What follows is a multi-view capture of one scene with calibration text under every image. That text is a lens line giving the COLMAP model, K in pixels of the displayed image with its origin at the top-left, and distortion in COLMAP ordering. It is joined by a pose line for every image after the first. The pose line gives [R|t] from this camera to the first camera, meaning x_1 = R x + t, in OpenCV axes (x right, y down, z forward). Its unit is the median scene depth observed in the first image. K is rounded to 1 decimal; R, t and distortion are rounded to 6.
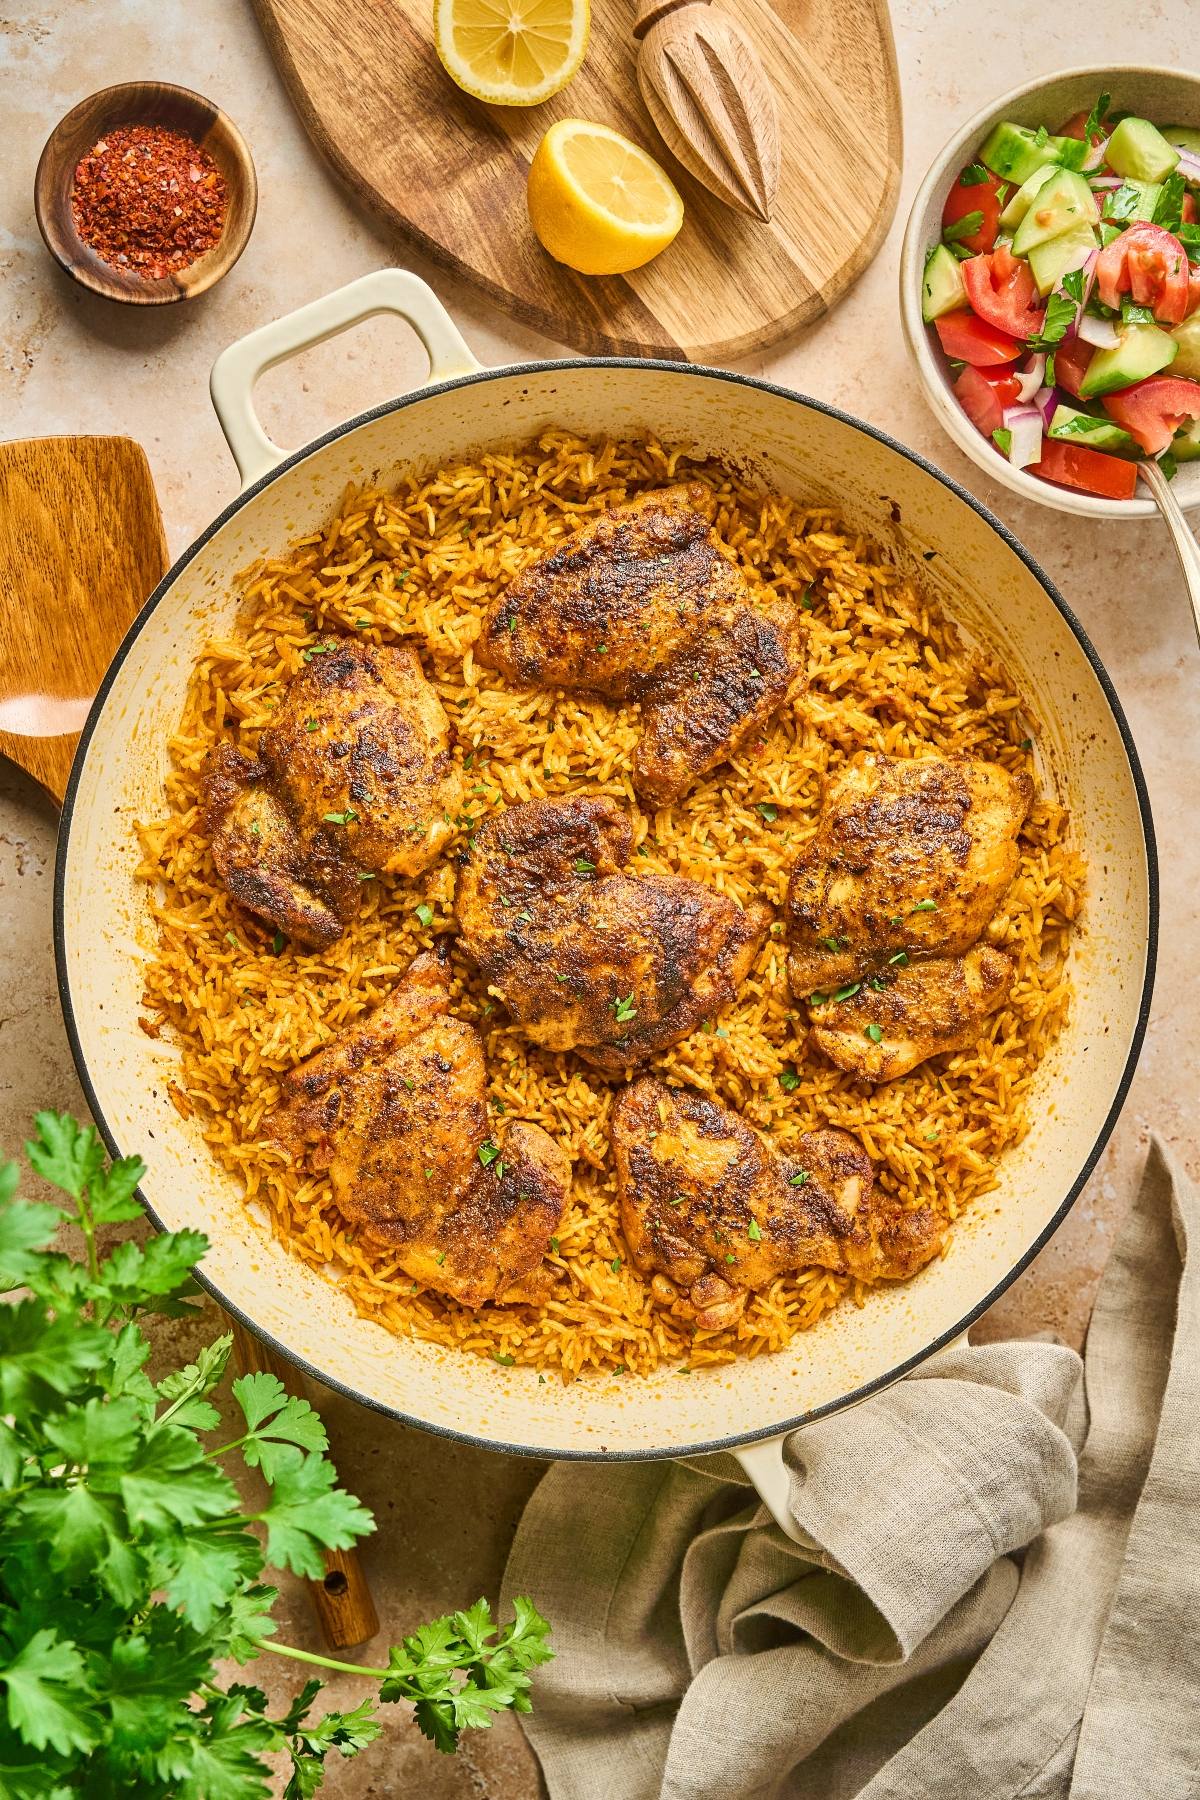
lens RADIAL K [[4222.8, 0, 657.5], [0, 4222.8, 851.3], [0, 0, 1]] dist [0.990832, 0.000000]
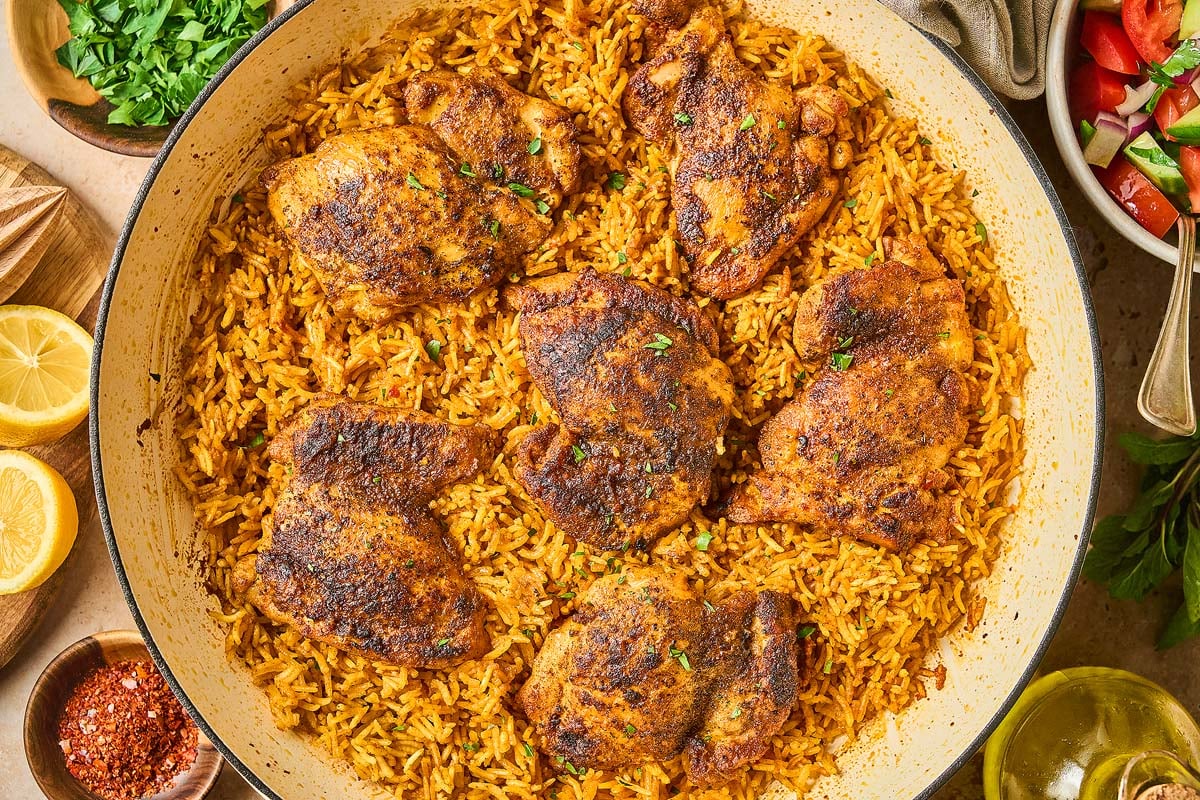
lens RADIAL K [[2815.2, 0, 594.1], [0, 2815.2, 405.7], [0, 0, 1]] dist [0.990832, 0.000000]
pose [[-0.613461, -0.789669, -0.009411, -0.003439], [0.789569, -0.613533, 0.012570, 0.004933], [-0.015700, 0.000281, 0.999877, 0.273319]]
